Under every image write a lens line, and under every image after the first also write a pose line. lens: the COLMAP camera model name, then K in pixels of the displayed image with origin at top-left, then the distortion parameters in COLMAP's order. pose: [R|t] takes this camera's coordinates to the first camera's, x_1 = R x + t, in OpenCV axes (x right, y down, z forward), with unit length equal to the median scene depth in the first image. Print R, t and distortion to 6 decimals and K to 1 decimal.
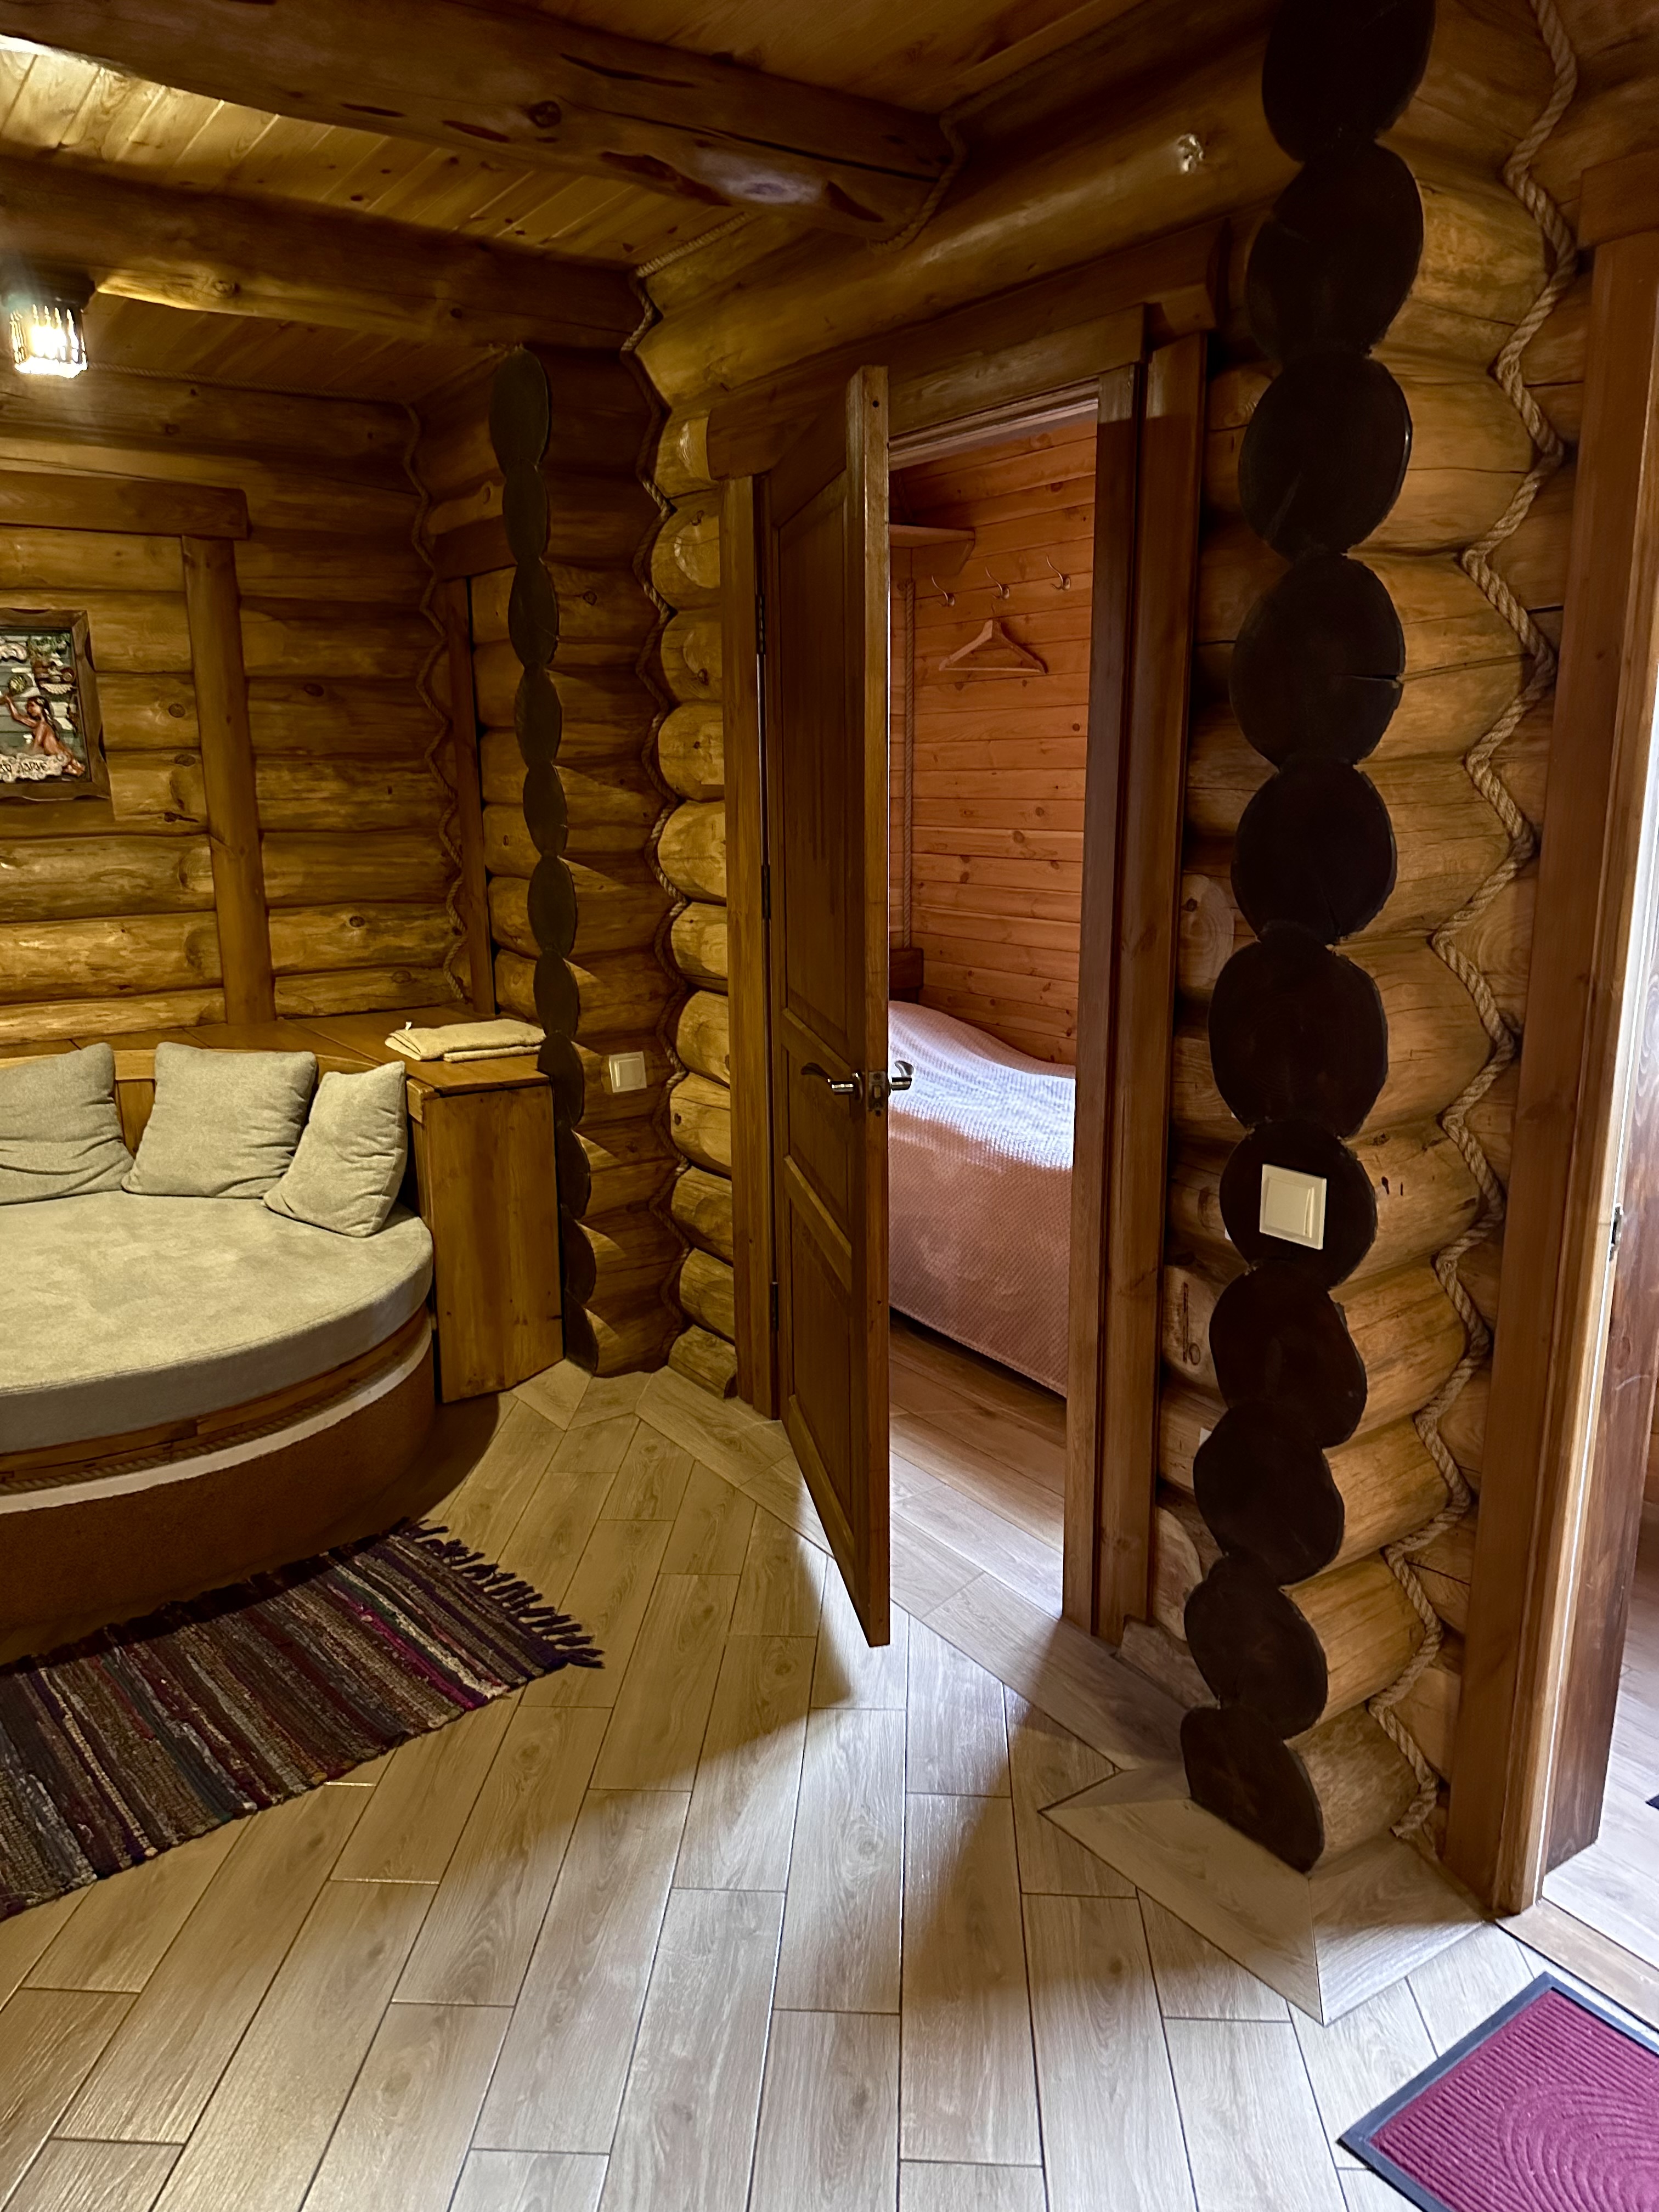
lens RADIAL K [[1541.2, 0, 829.9], [0, 1541.2, 1121.7], [0, 0, 1]] dist [0.159893, -0.317418]
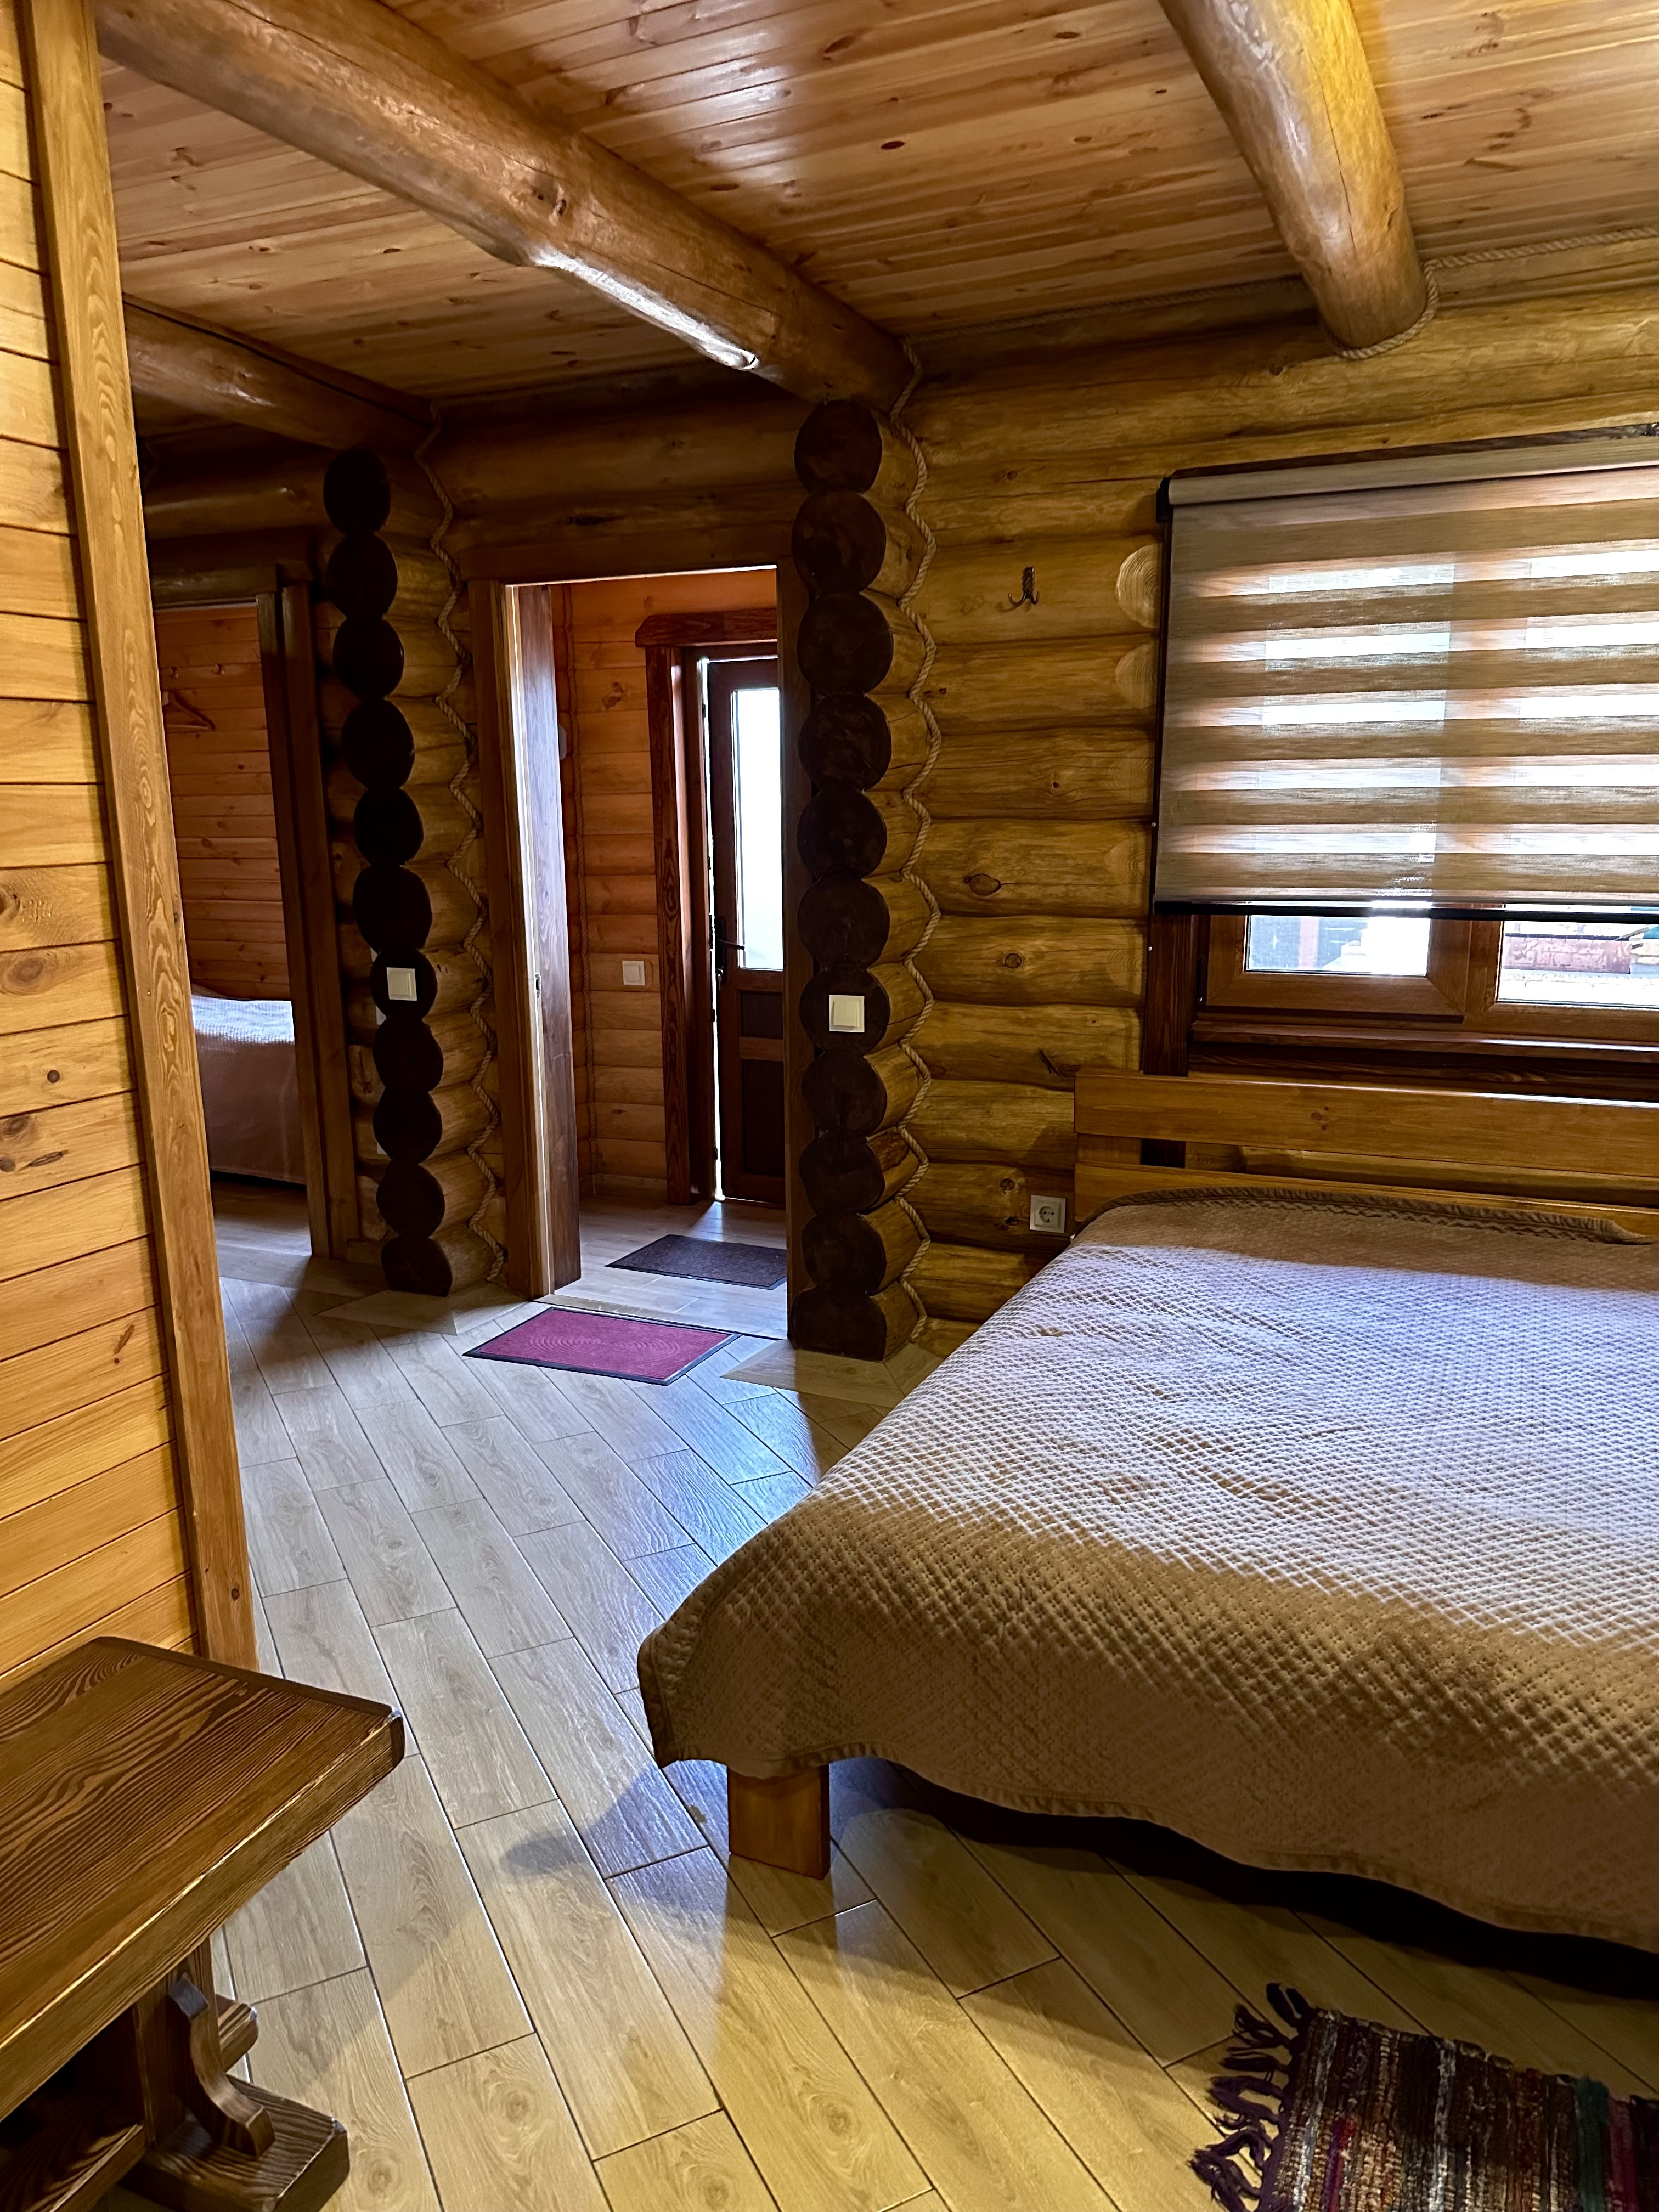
lens RADIAL K [[1541.2, 0, 829.9], [0, 1541.2, 1121.7], [0, 0, 1]] dist [0.159893, -0.317418]
pose [[0.862910, -0.106650, 0.493976, -0.163414], [0.118607, 0.992915, 0.007180, 0.167813], [-0.491242, 0.052393, 0.869446, -0.676020]]
